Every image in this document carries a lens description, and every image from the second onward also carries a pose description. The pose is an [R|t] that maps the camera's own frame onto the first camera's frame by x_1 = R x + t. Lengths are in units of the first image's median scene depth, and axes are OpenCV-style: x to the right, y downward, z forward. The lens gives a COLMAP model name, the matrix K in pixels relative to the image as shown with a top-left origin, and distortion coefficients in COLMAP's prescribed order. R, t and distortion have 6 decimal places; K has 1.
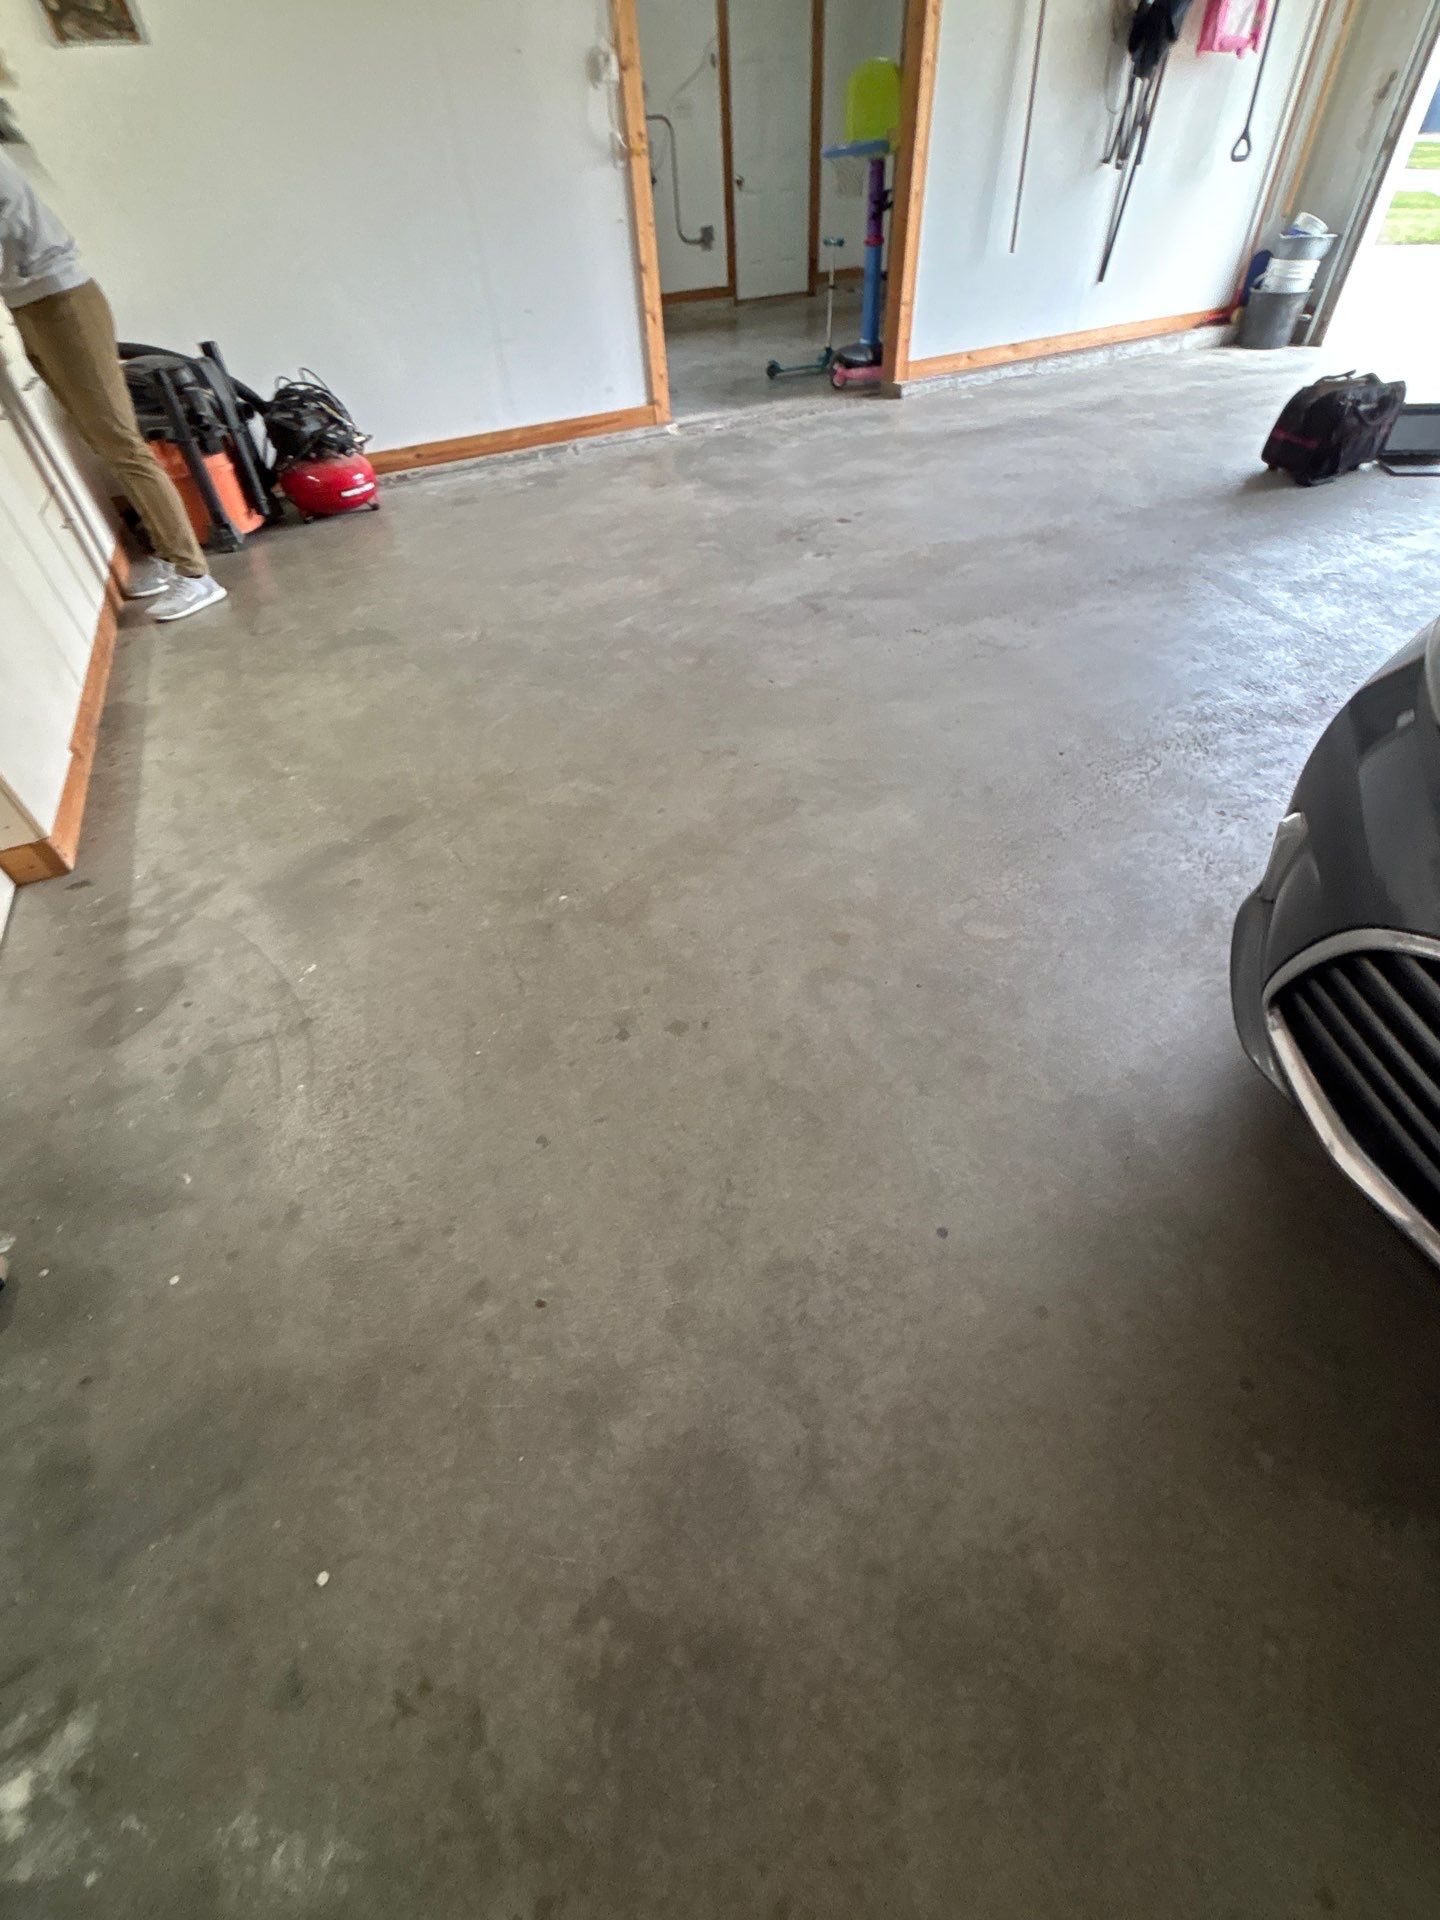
lens RADIAL K [[805.1, 0, 725.9], [0, 805.1, 954.6], [0, 0, 1]] dist [-0.000778, 0.001304]
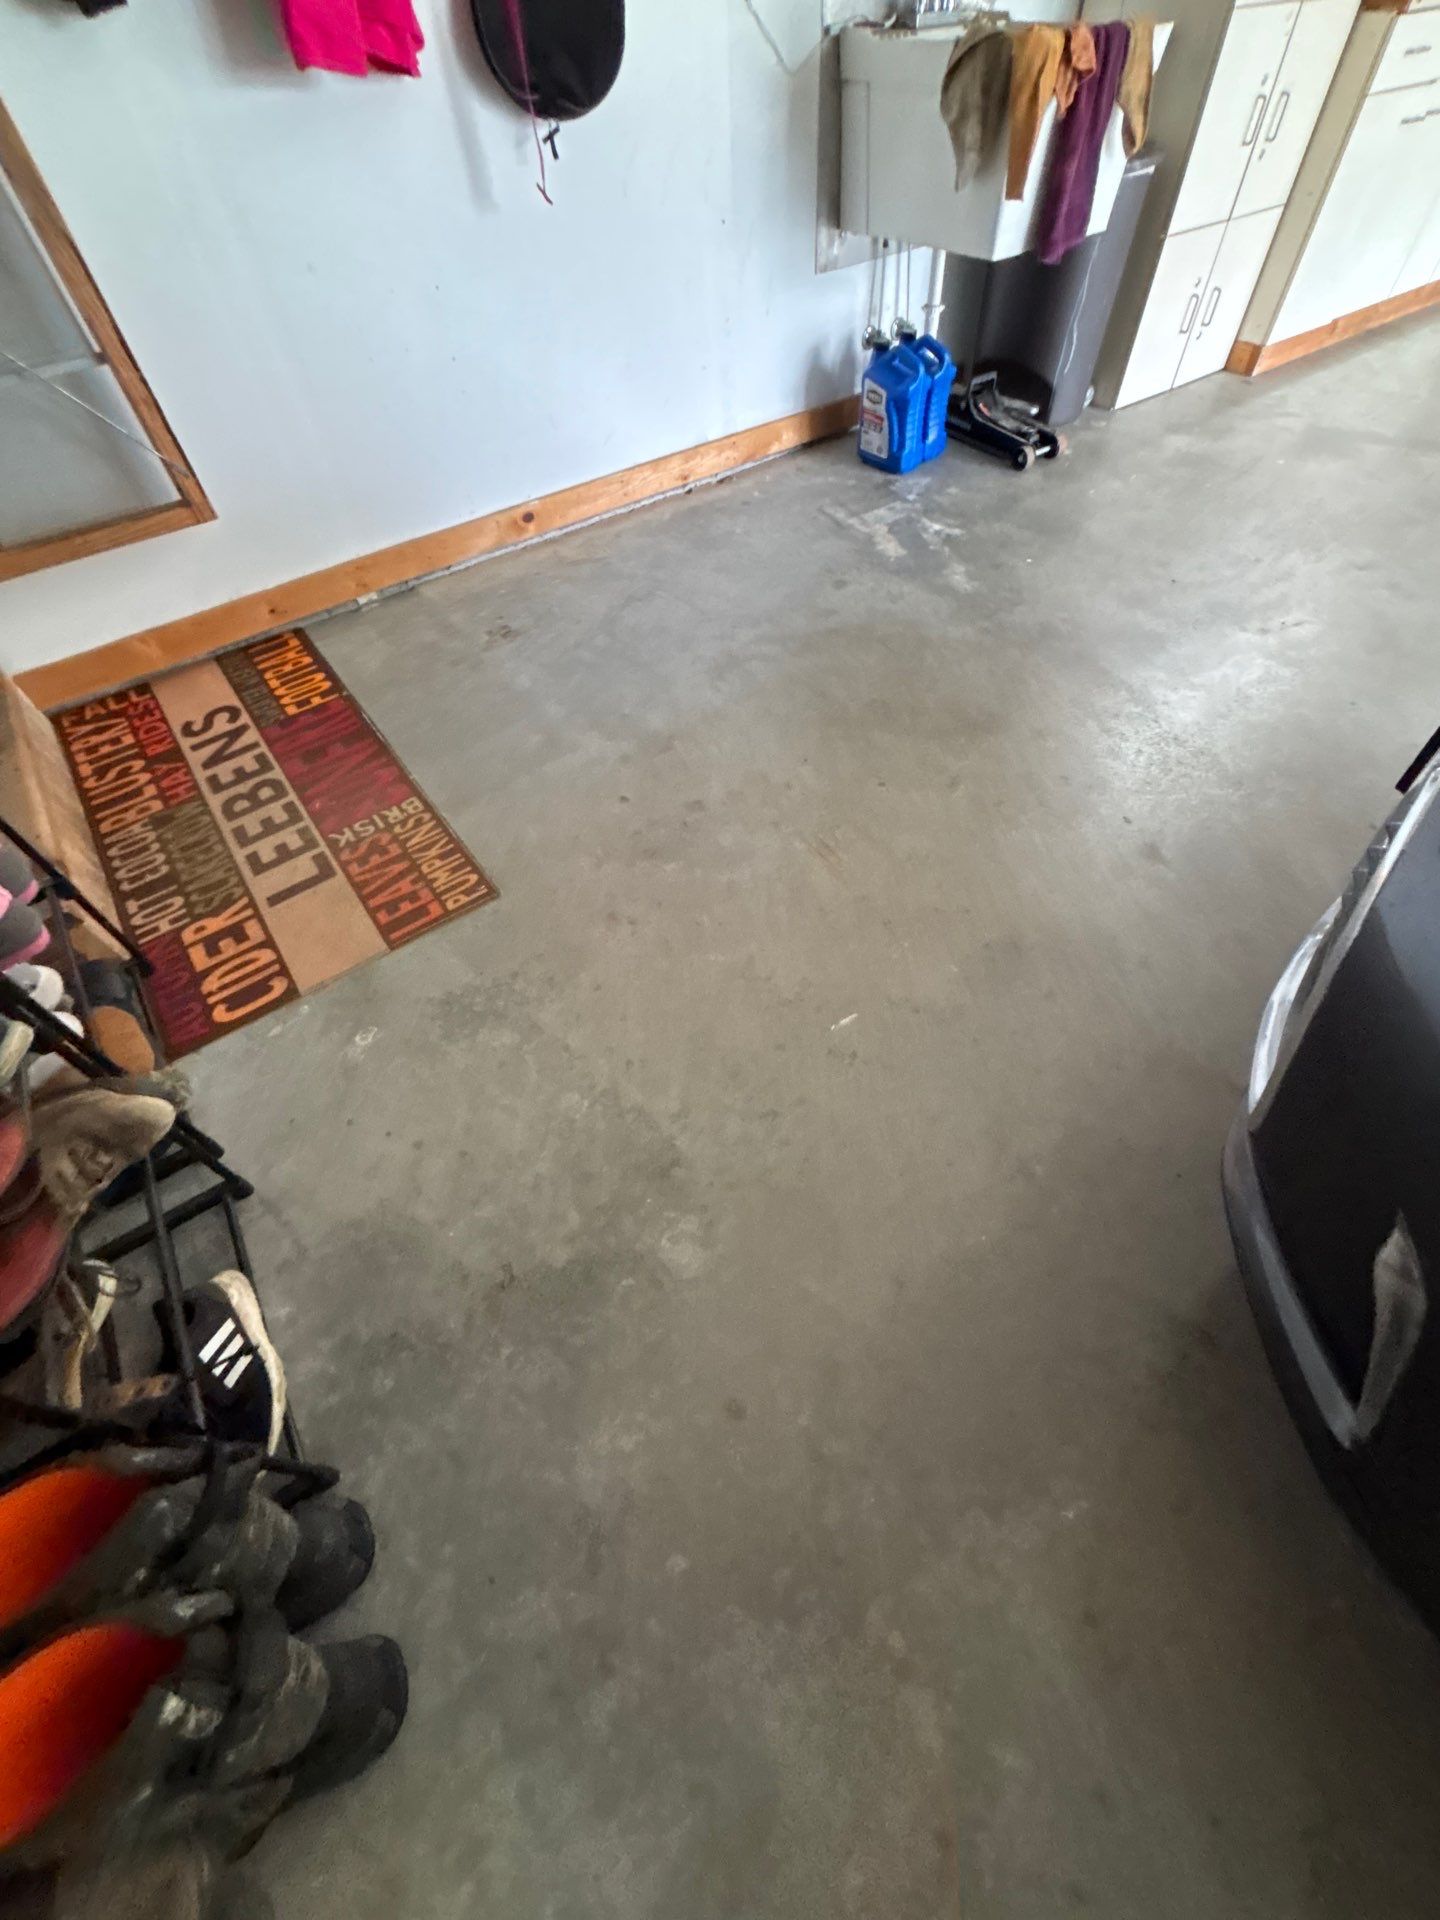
lens RADIAL K [[805.1, 0, 725.9], [0, 805.1, 954.6], [0, 0, 1]] dist [-0.000778, 0.001304]
pose [[0.190336, 0.801899, -0.566330, 0.768163], [-0.679350, 0.524032, 0.513687, 0.369879], [0.708700, 0.286964, 0.644512, -0.399206]]
